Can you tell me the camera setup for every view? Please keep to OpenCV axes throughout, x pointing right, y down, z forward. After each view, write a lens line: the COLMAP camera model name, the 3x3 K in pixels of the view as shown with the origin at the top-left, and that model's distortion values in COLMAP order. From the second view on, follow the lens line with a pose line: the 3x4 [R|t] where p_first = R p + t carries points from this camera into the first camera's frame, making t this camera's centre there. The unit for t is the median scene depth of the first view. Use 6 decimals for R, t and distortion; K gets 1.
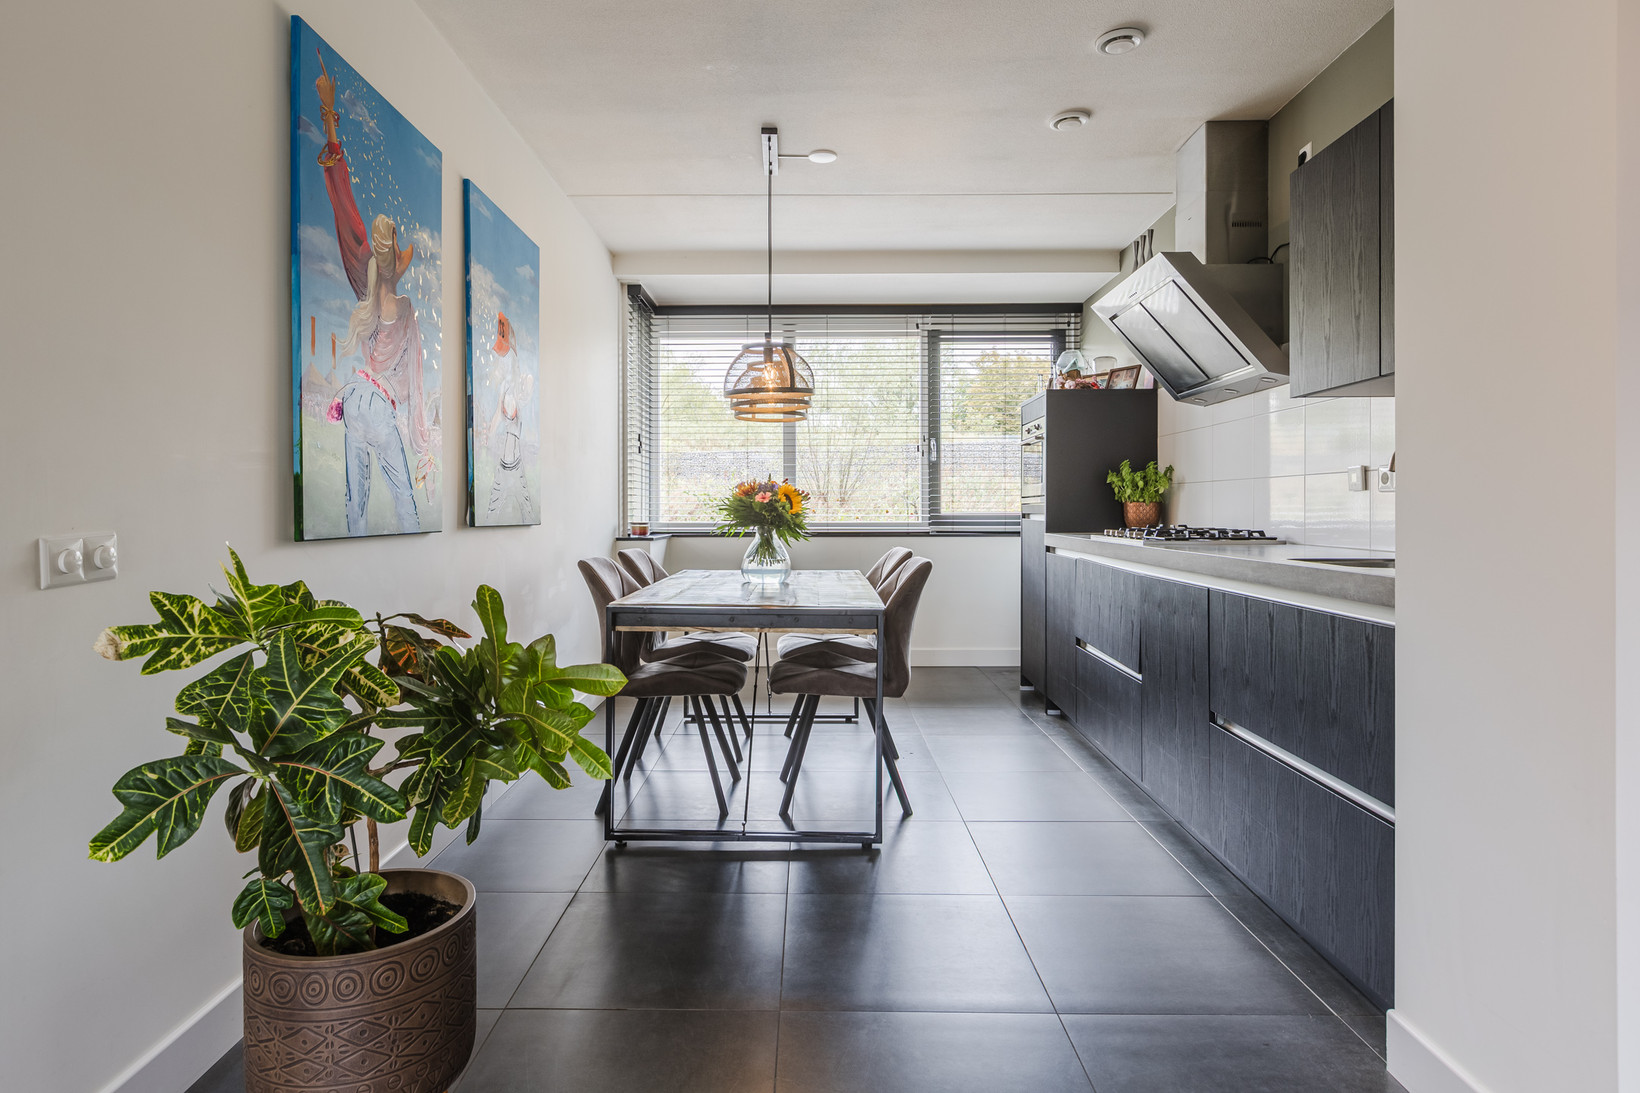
lens RADIAL K [[910.2, 0, 799.3], [0, 910.2, 507.5], [0, 0, 1]] dist [0.000224, -0.000093]
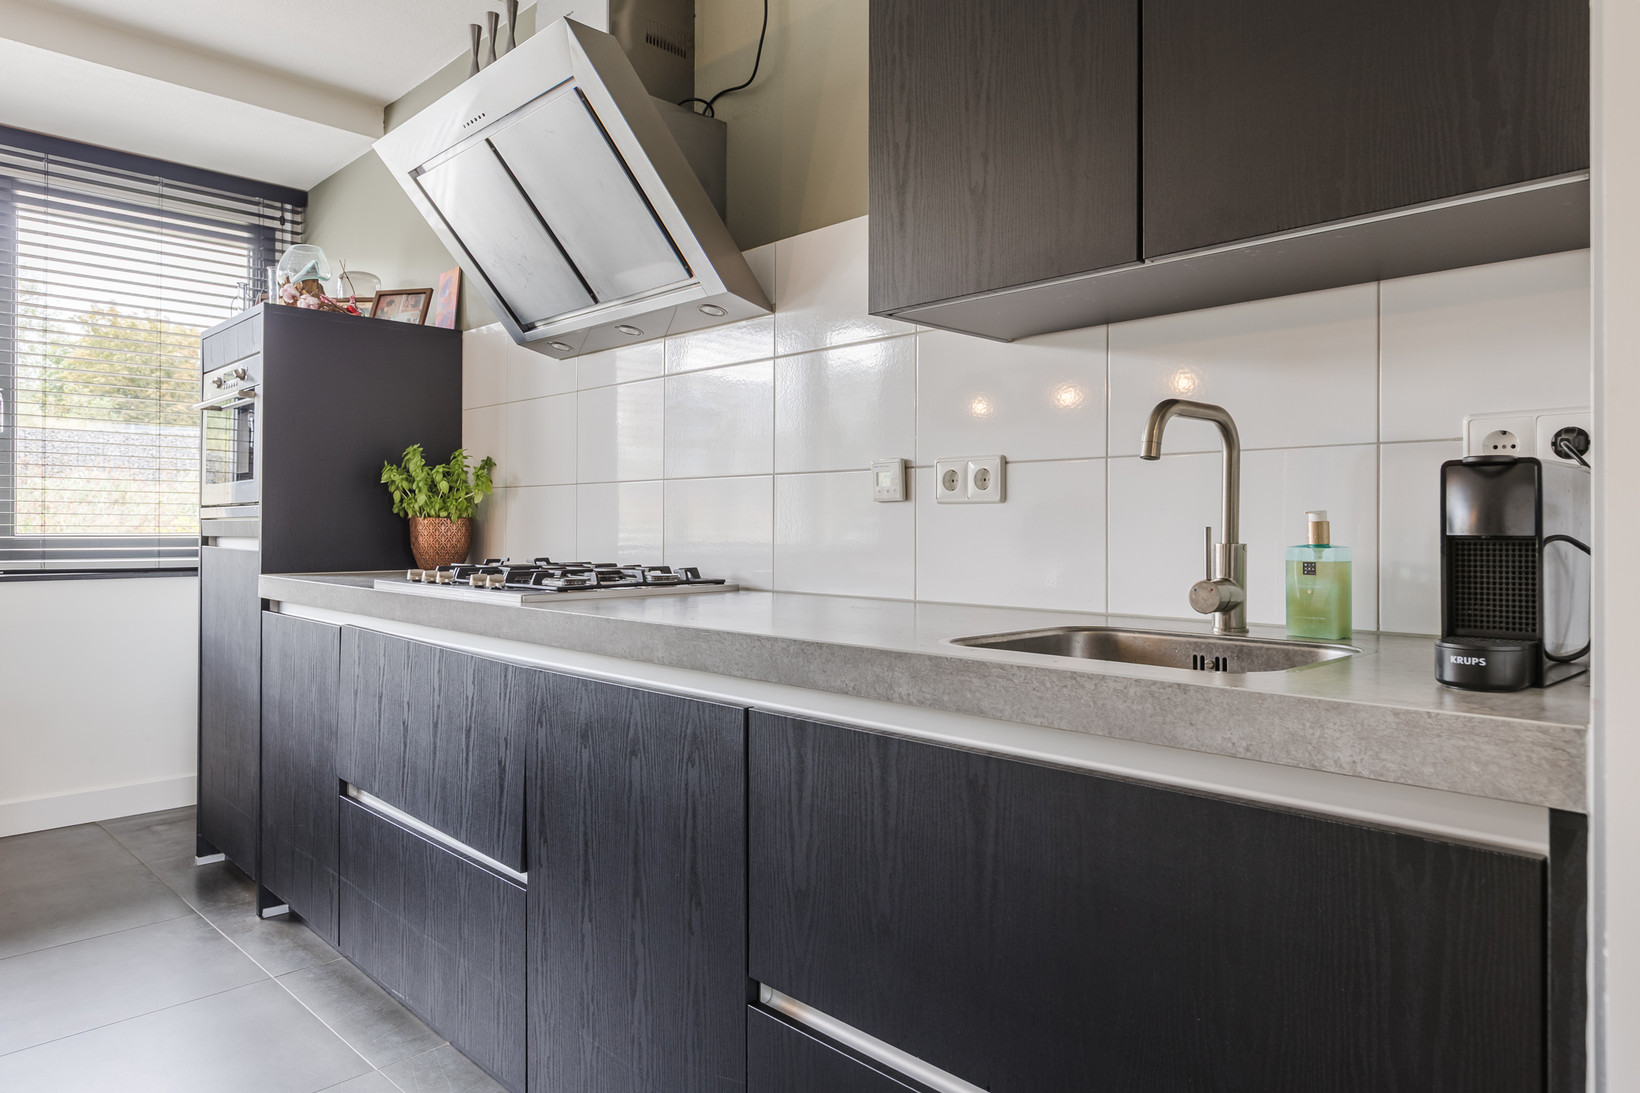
lens RADIAL K [[1041.7, 0, 822.2], [0, 1041.7, 529.4], [0, 0, 1]] dist [-0.016757, 0.005256]
pose [[0.685213, 0.005865, 0.728320, 0.058229], [-0.007565, 0.999971, -0.000935, 0.000403], [-0.728304, -0.004869, 0.685237, 0.365360]]
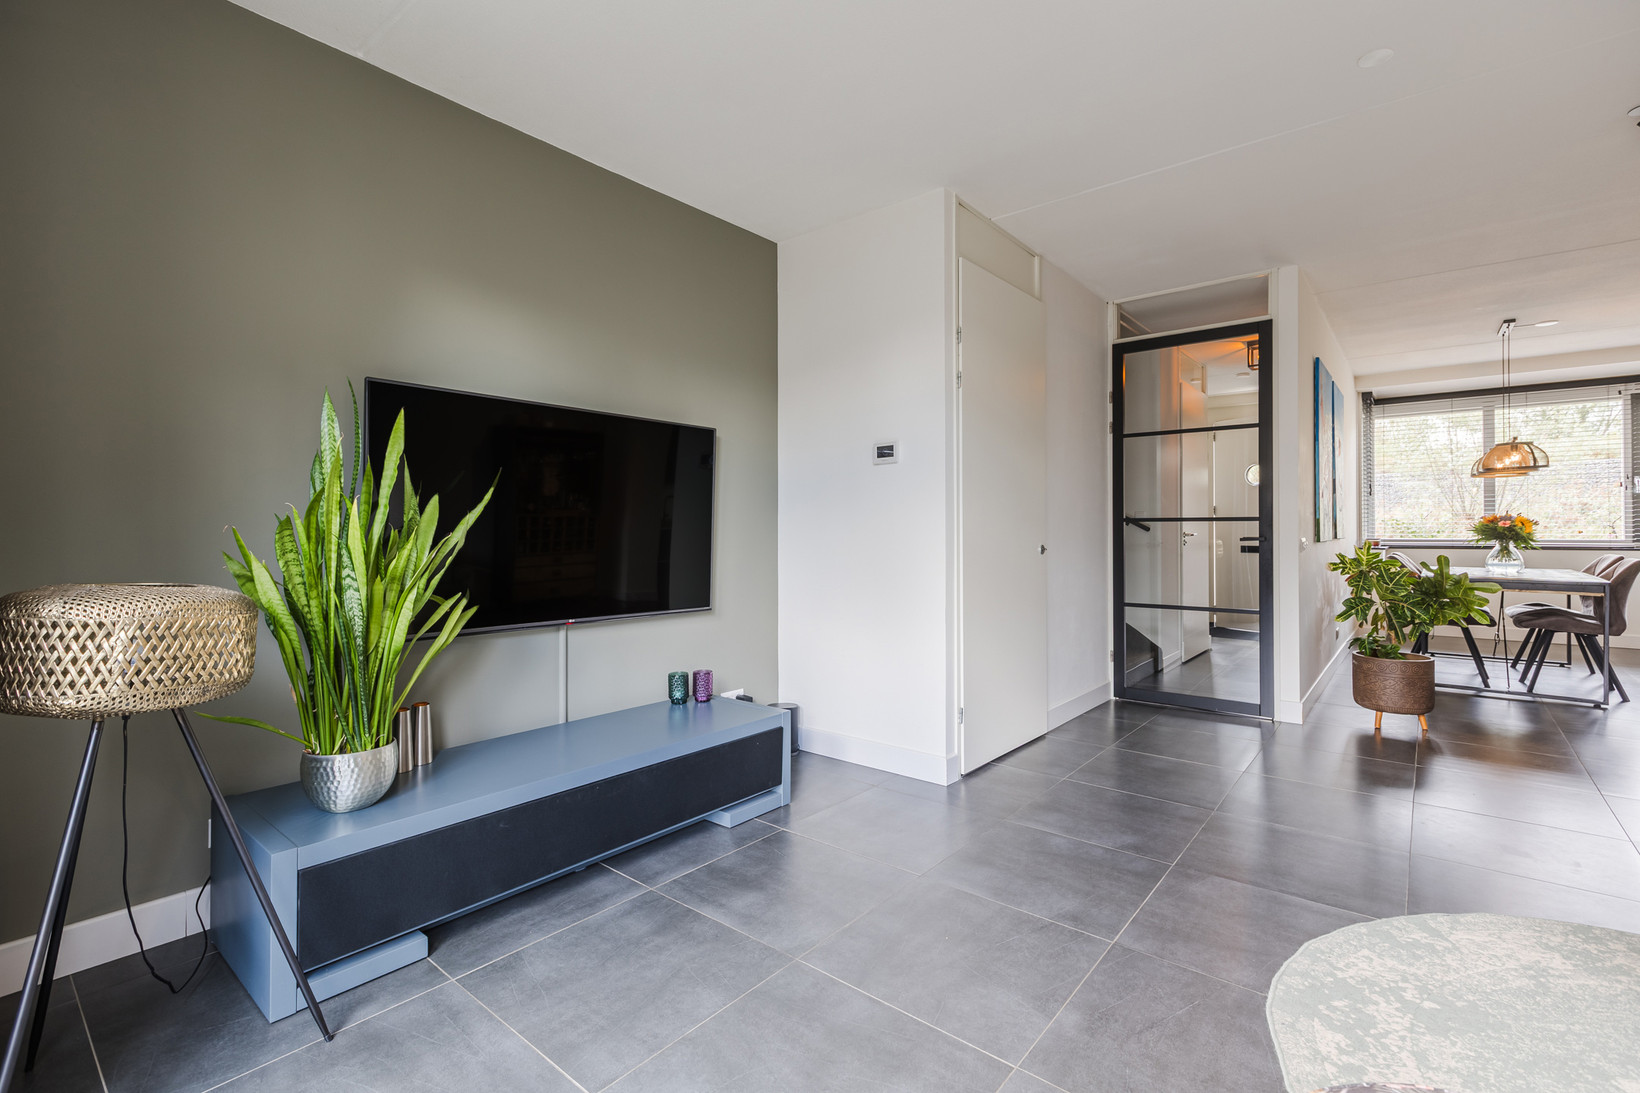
lens RADIAL K [[740.9, 0, 818.9], [0, 740.9, 525.4], [0, 0, 1]] dist [0.001561, -0.000177]
pose [[0.779029, -0.004319, -0.626973, -0.142539], [0.002460, 0.999990, -0.003832, -0.004349], [0.626983, 0.001443, 0.779031, -0.803211]]
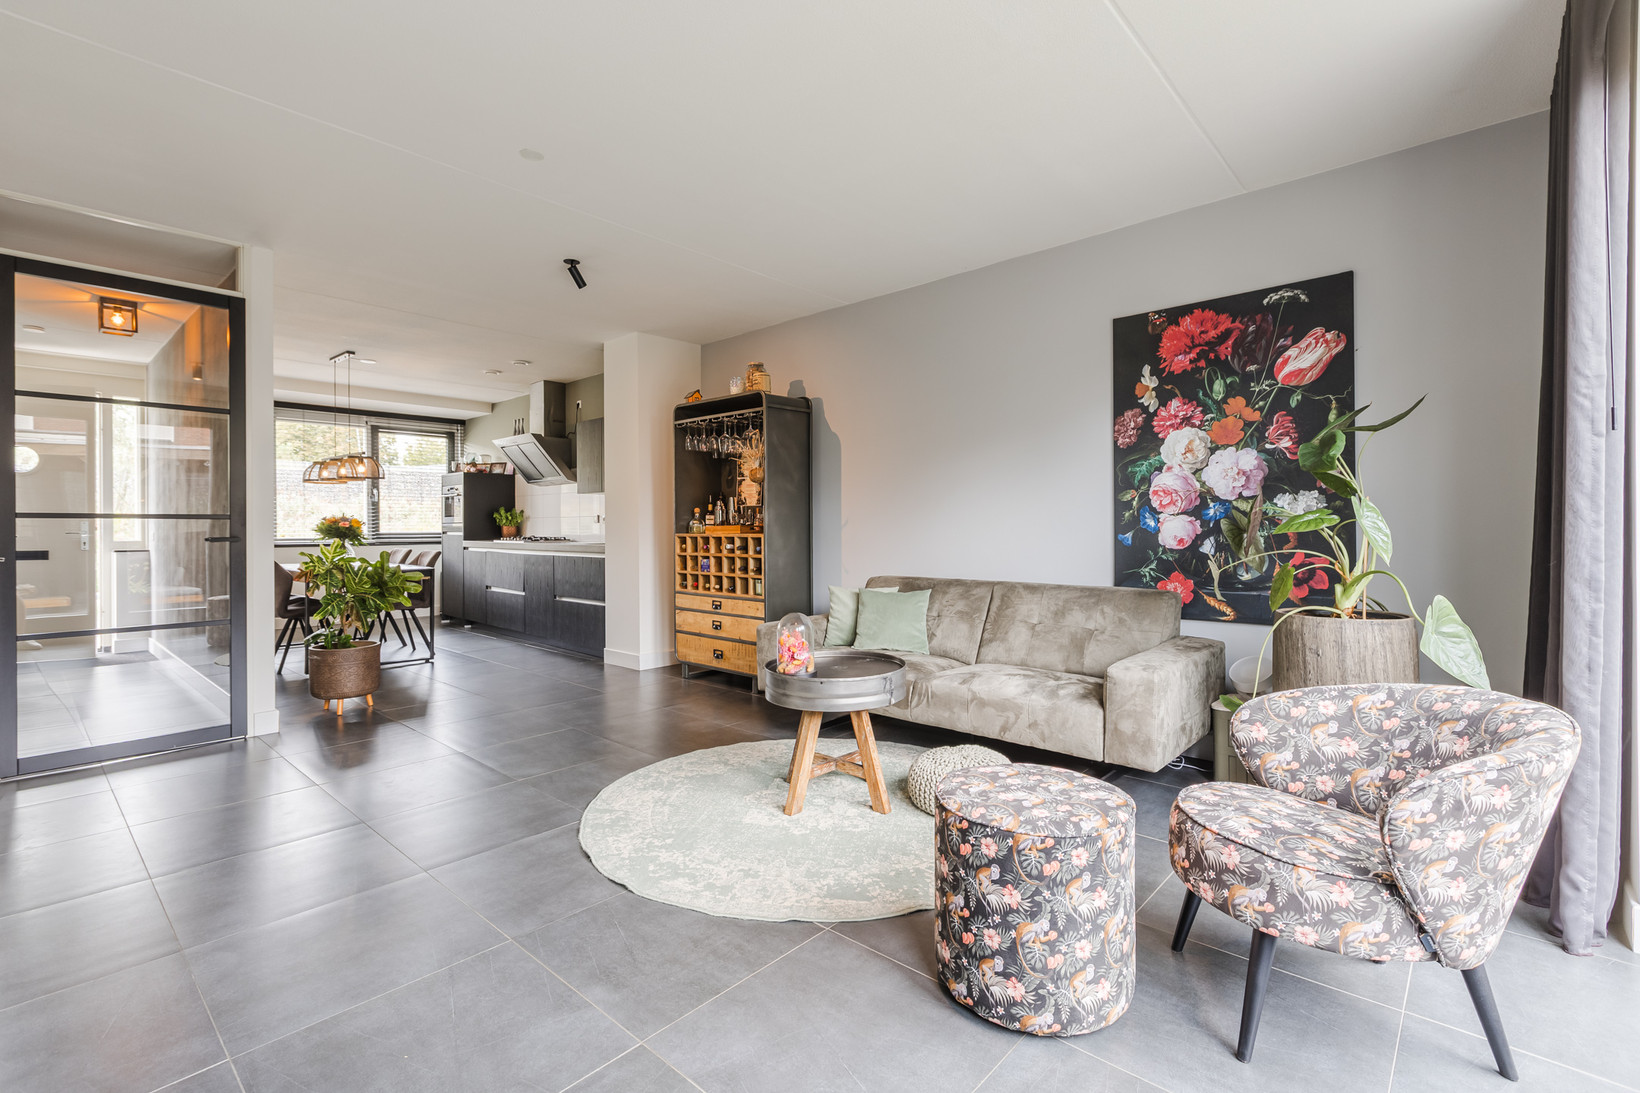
lens RADIAL K [[740.9, 0, 820.7], [0, 740.9, 536.4], [0, 0, 1]] dist [0.001561, -0.000177]
pose [[0.660563, -0.011831, 0.750677, -0.486944], [0.001956, 0.999900, 0.014037, -0.004226], [-0.750768, -0.007804, 0.660520, -0.778699]]
